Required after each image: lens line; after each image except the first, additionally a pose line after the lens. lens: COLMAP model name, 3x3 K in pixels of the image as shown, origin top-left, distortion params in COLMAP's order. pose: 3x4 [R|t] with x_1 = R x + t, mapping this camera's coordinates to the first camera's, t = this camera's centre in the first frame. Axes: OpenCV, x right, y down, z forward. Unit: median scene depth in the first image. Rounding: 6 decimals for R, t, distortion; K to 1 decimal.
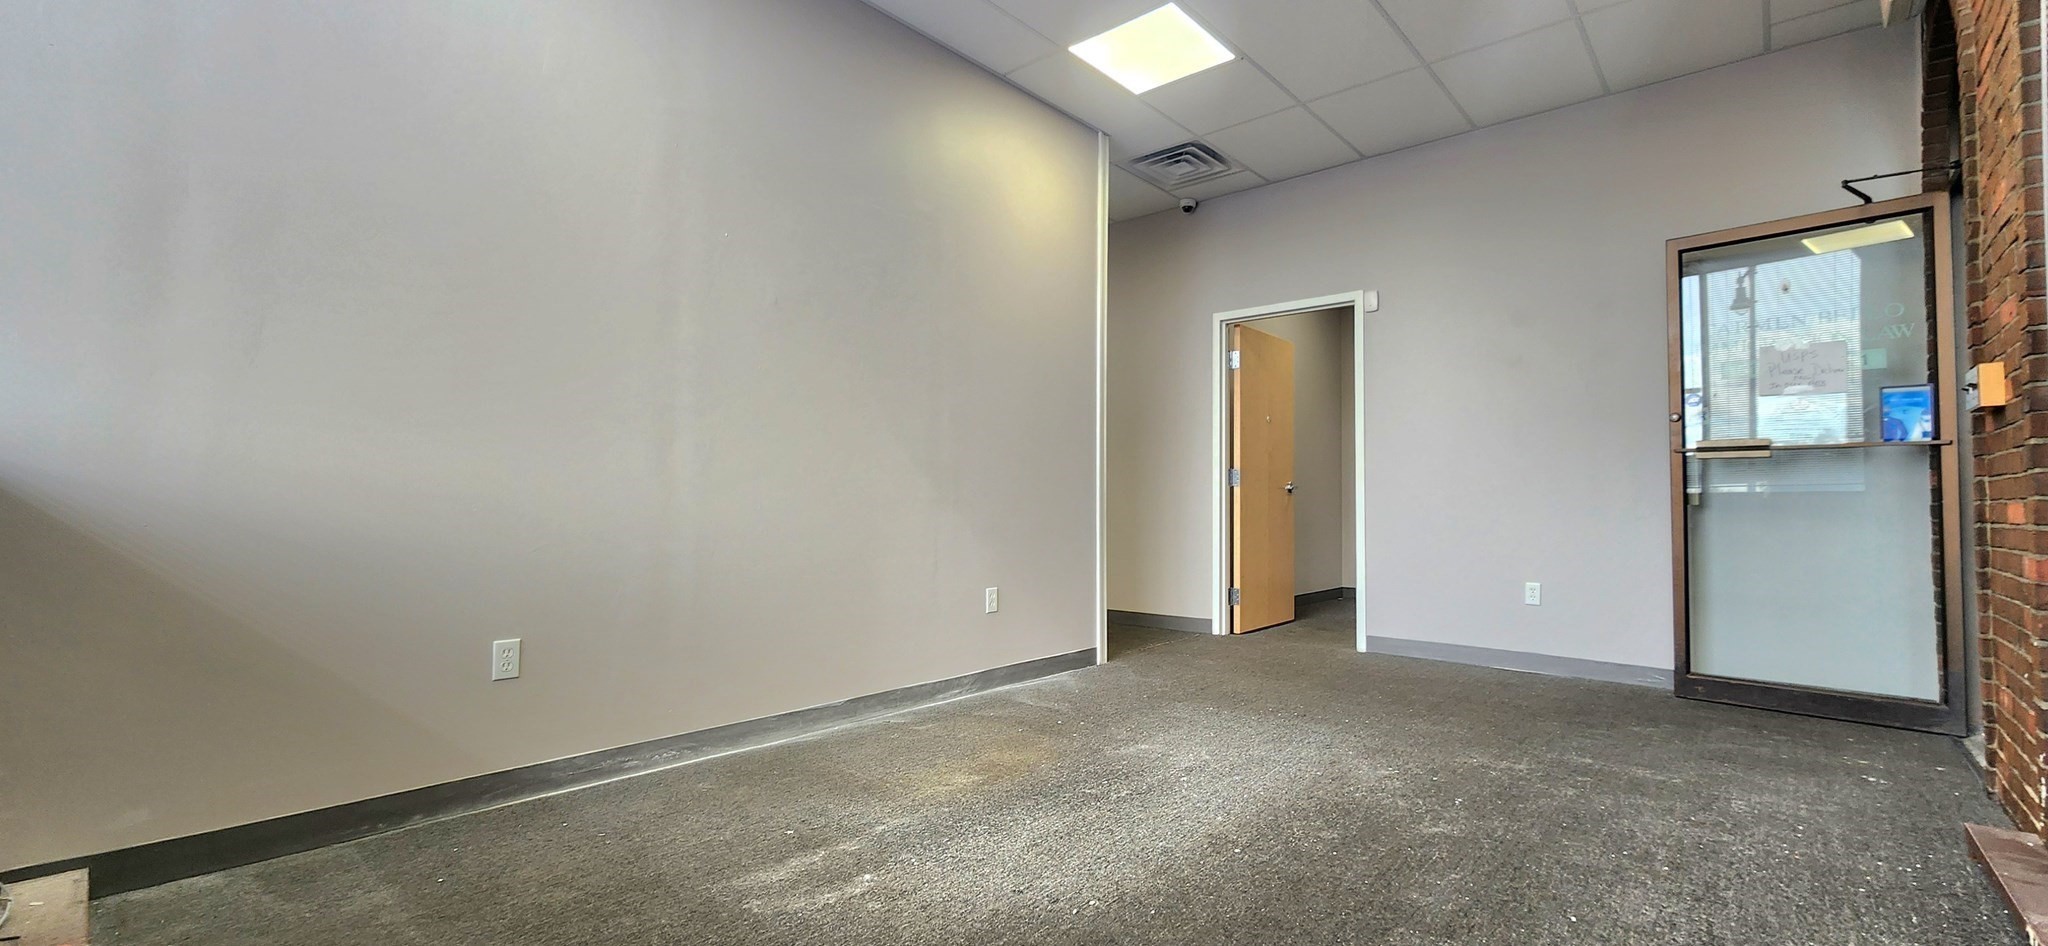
lens RADIAL K [[834.4, 0, 1030.0], [0, 834.4, 474.7], [0, 0, 1]] dist [-0.001033, -0.000174]
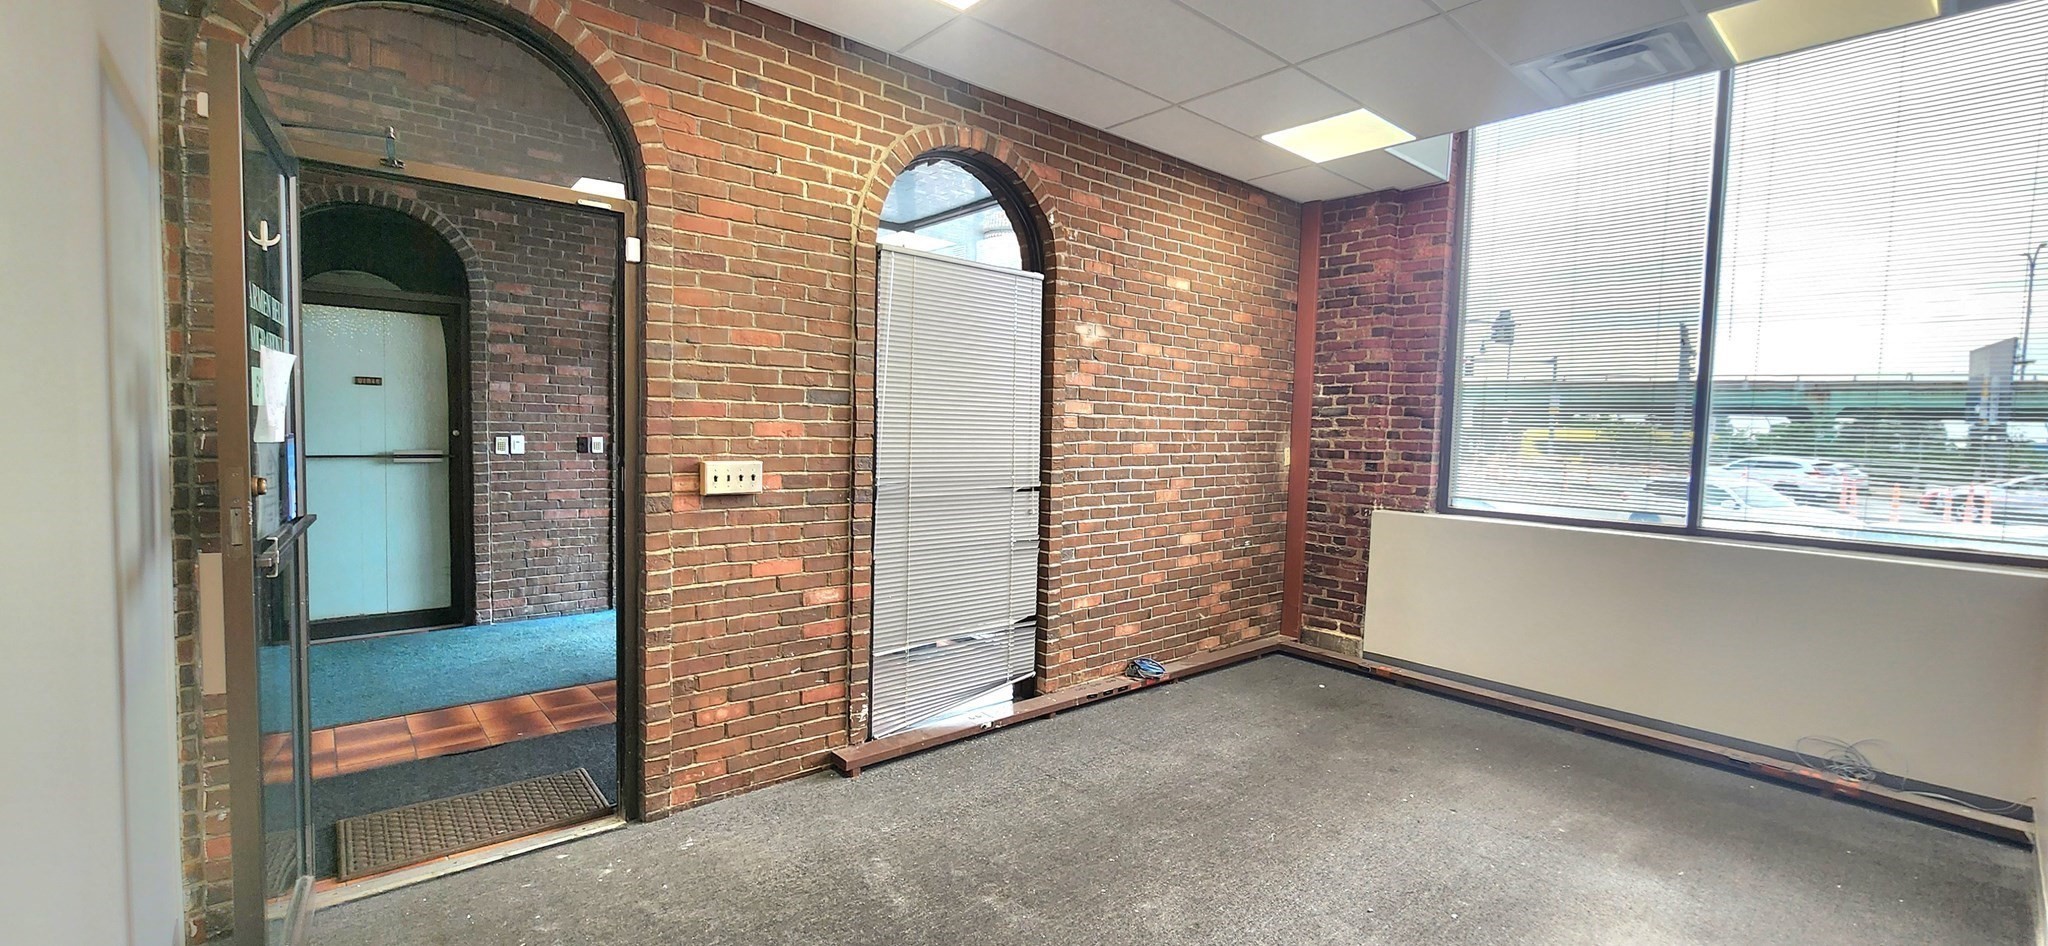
lens RADIAL K [[837.7, 0, 1039.3], [0, 837.7, 473.5], [0, 0, 1]] dist [-0.001321, -0.000591]
pose [[-0.992504, -0.042639, 0.114532, 0.393383], [-0.039758, 0.998836, 0.027329, -0.122490], [-0.115564, 0.022570, -0.993044, 1.647214]]
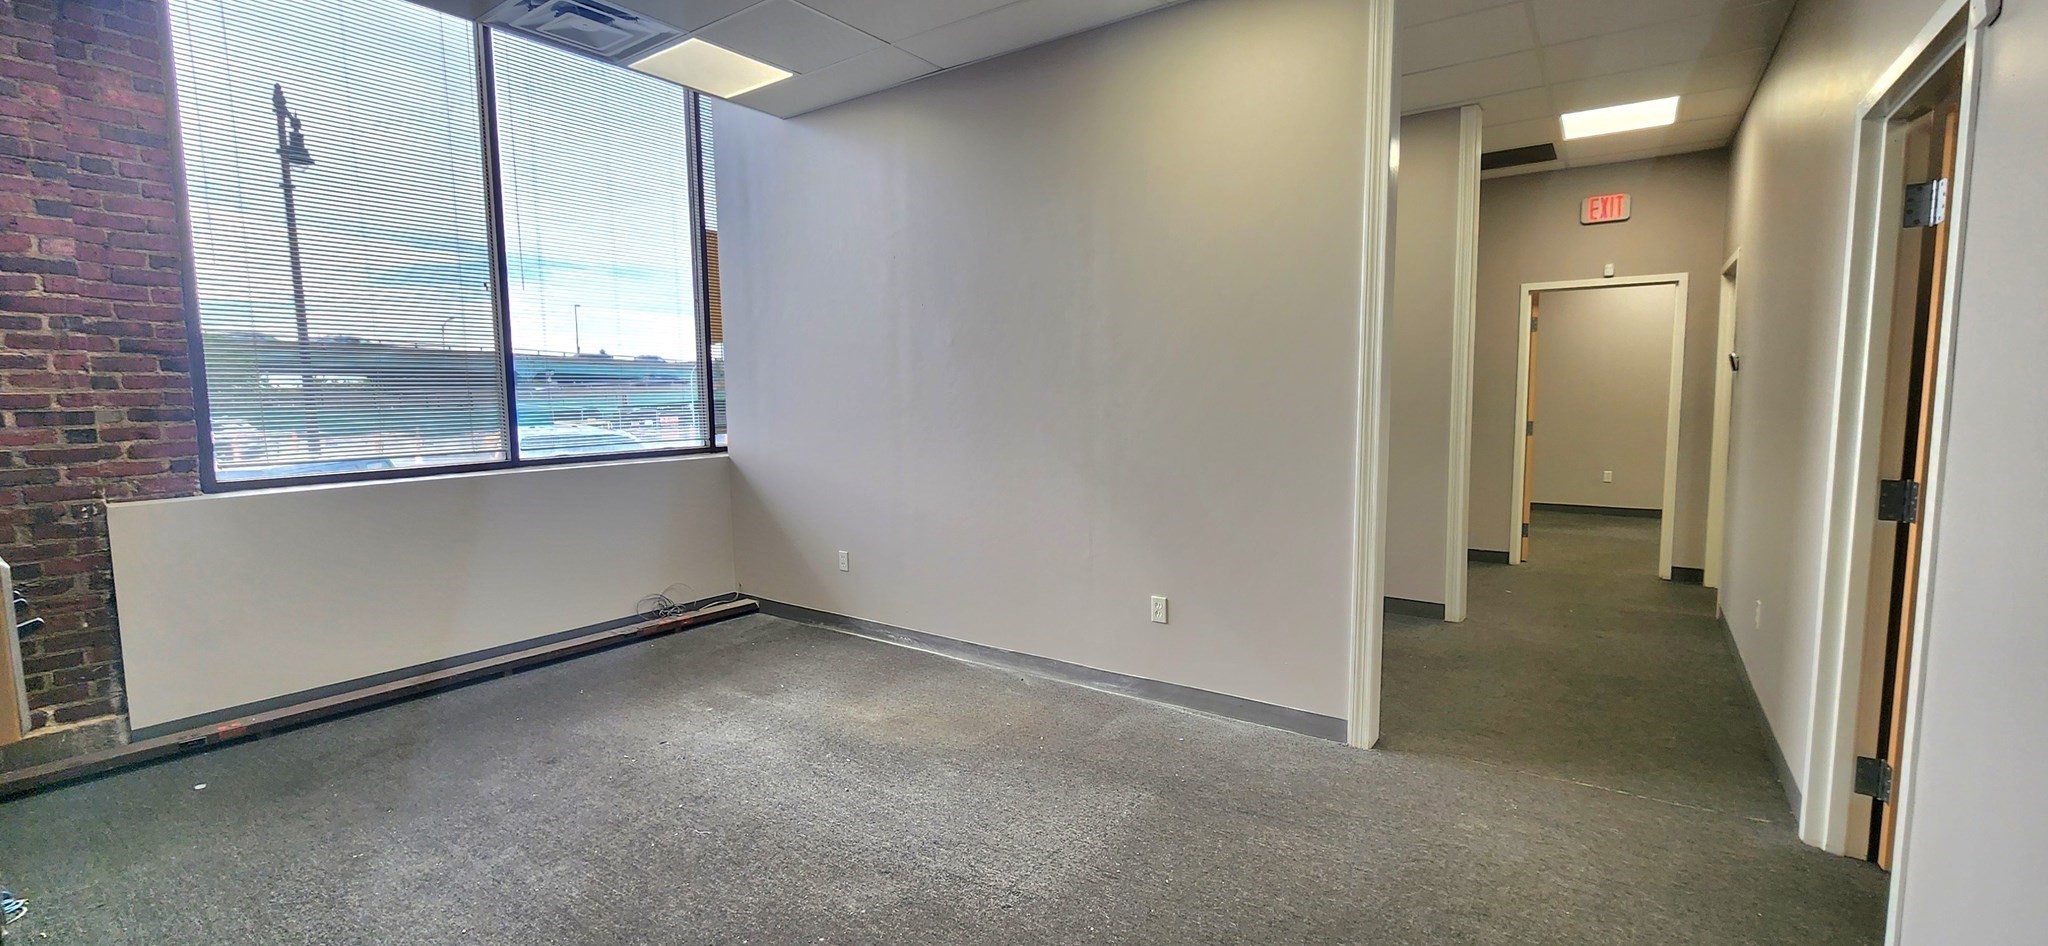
lens RADIAL K [[837.7, 0, 1039.3], [0, 837.7, 473.5], [0, 0, 1]] dist [-0.001321, -0.000591]
pose [[0.116243, 0.090051, -0.989130, 1.047605], [0.043946, 0.994440, 0.095699, -0.117500], [0.992248, -0.054593, 0.111639, 0.955178]]
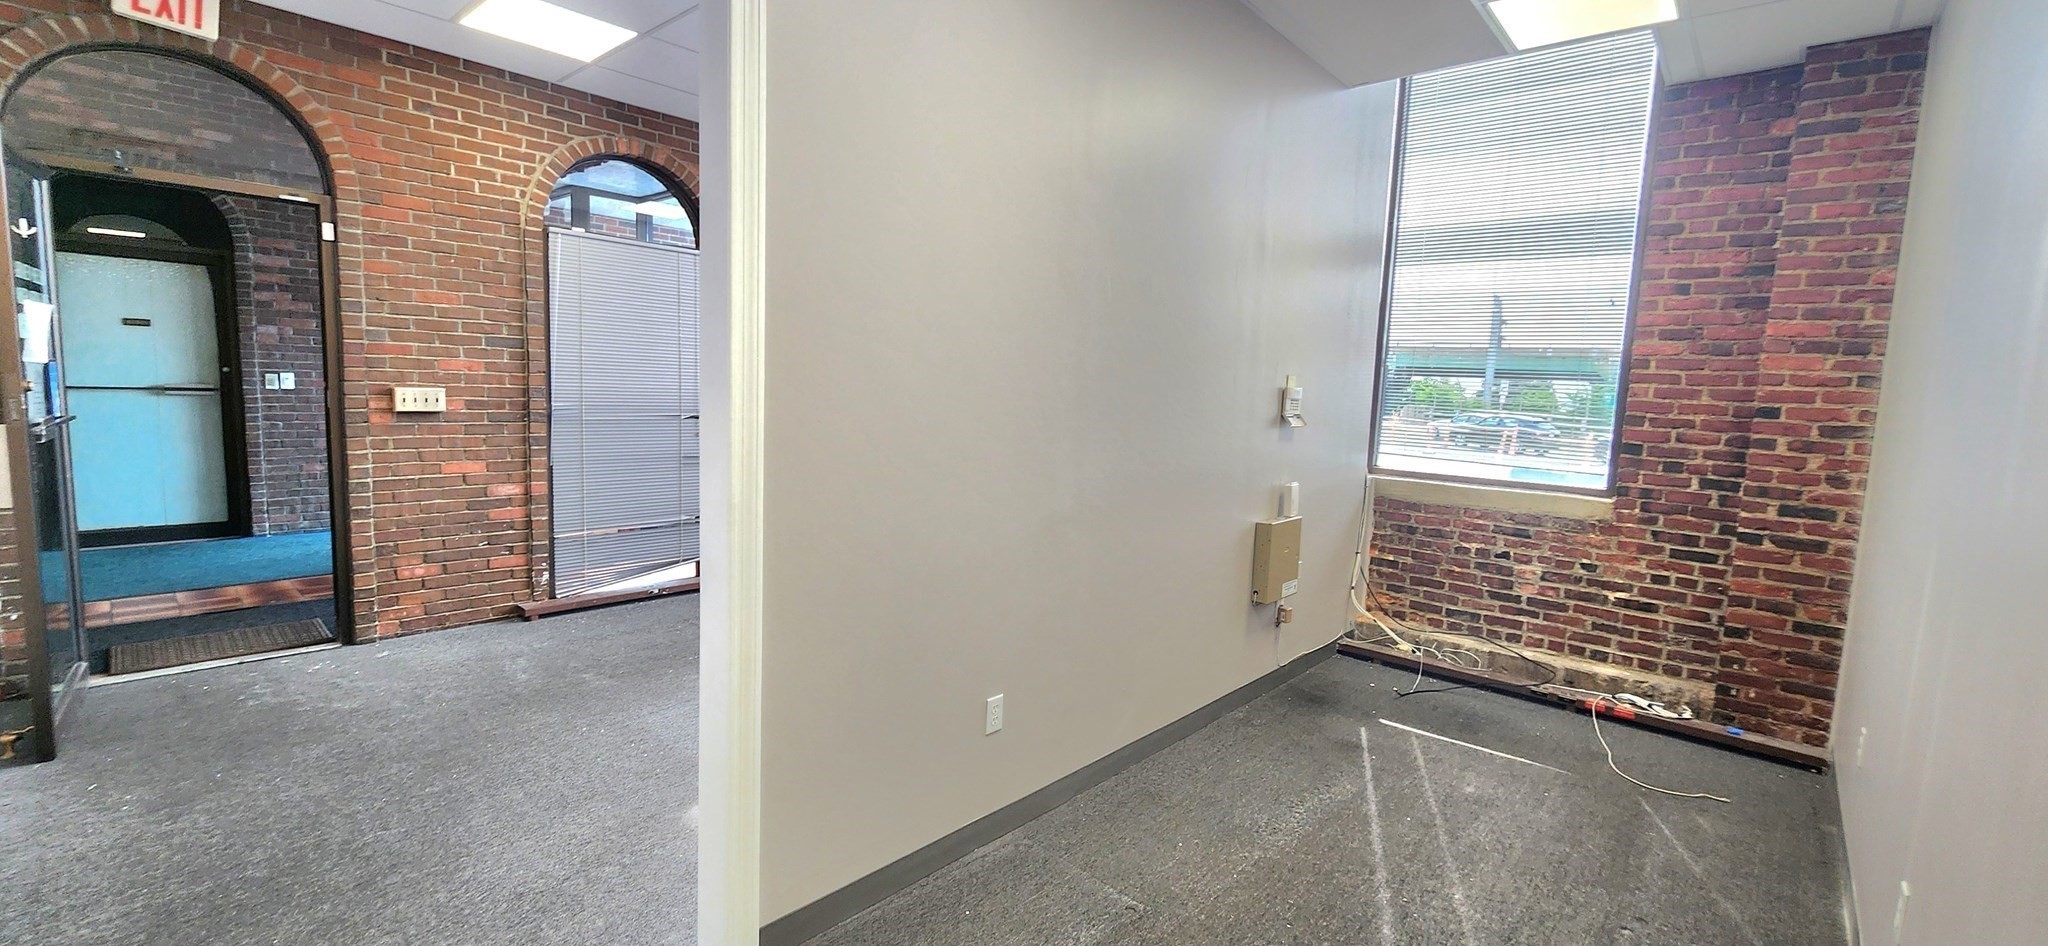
lens RADIAL K [[839.9, 0, 1019.1], [0, 839.9, 474.9], [0, 0, 1]] dist [-0.001064, 0.001079]
pose [[-0.998745, -0.050046, 0.001718, -0.098628], [-0.049770, 0.995851, 0.076177, -0.107563], [-0.005523, 0.075996, -0.997093, 2.057659]]
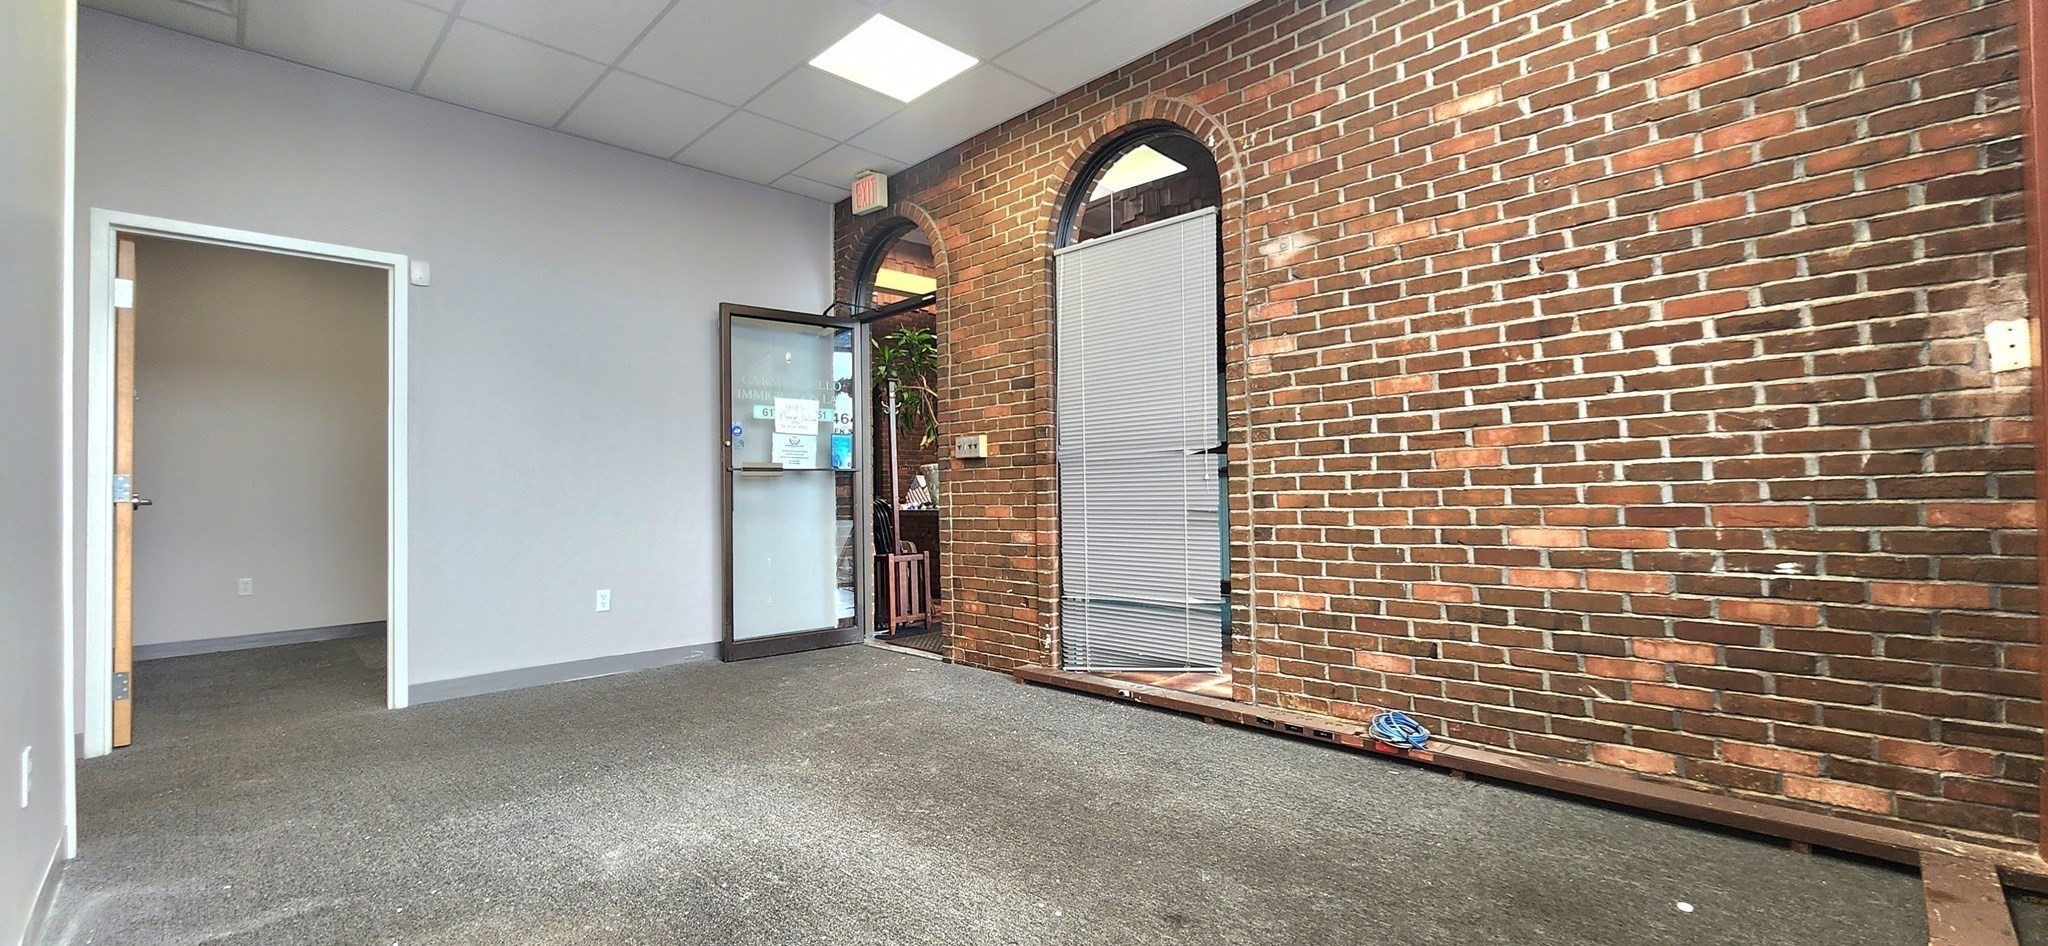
lens RADIAL K [[837.7, 0, 1039.3], [0, 837.7, 473.5], [0, 0, 1]] dist [-0.001321, -0.000591]
pose [[0.051422, 0.011921, 0.998606, -0.576513], [-0.014310, 0.999835, -0.011199, -0.017890], [-0.998574, -0.013715, 0.051584, 0.544006]]
